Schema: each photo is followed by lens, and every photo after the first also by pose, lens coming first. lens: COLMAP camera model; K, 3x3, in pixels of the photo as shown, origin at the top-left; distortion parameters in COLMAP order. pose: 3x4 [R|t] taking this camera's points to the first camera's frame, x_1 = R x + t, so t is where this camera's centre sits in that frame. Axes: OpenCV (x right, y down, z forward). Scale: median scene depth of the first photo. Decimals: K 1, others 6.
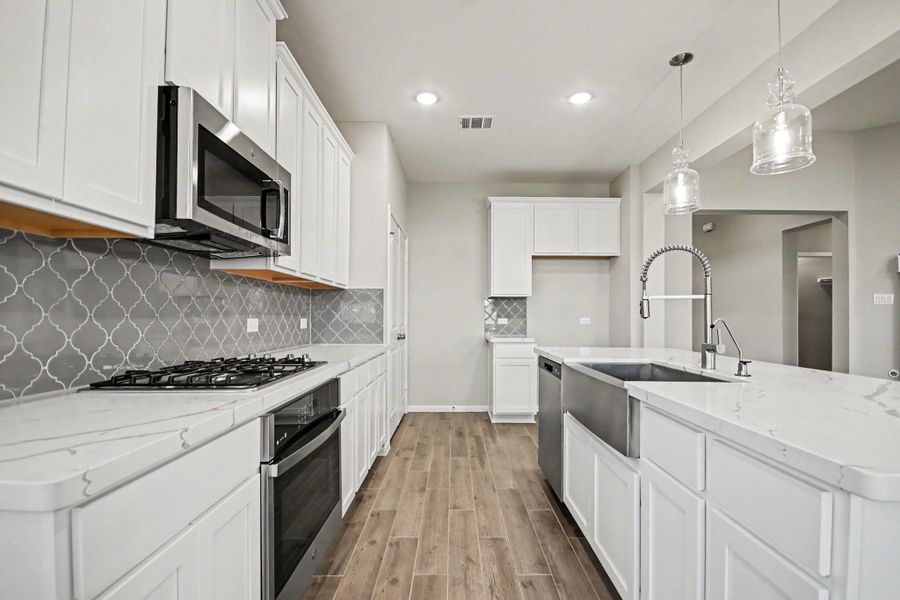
lens RADIAL K [[408.8, 0, 461.4], [0, 408.8, 307.8], [0, 0, 1]] dist [0.000747, 0.000975]
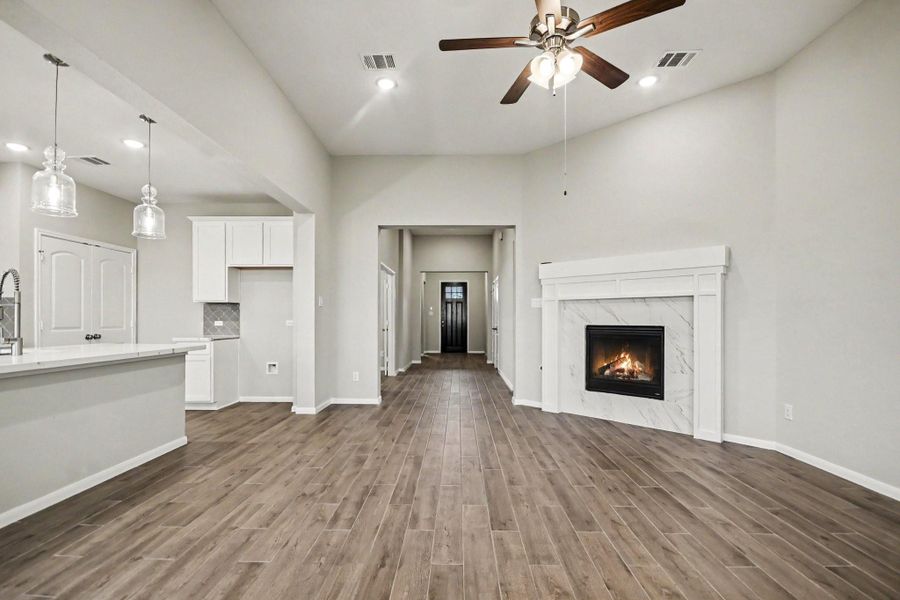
lens RADIAL K [[416.4, 0, 468.5], [0, 416.4, 317.3], [0, 0, 1]] dist [0.002214, -0.003442]
pose [[0.999855, -0.003270, -0.016716, 0.844090], [0.003541, 0.999862, 0.016210, -0.001340], [0.016661, -0.016267, 0.999729, -0.165883]]
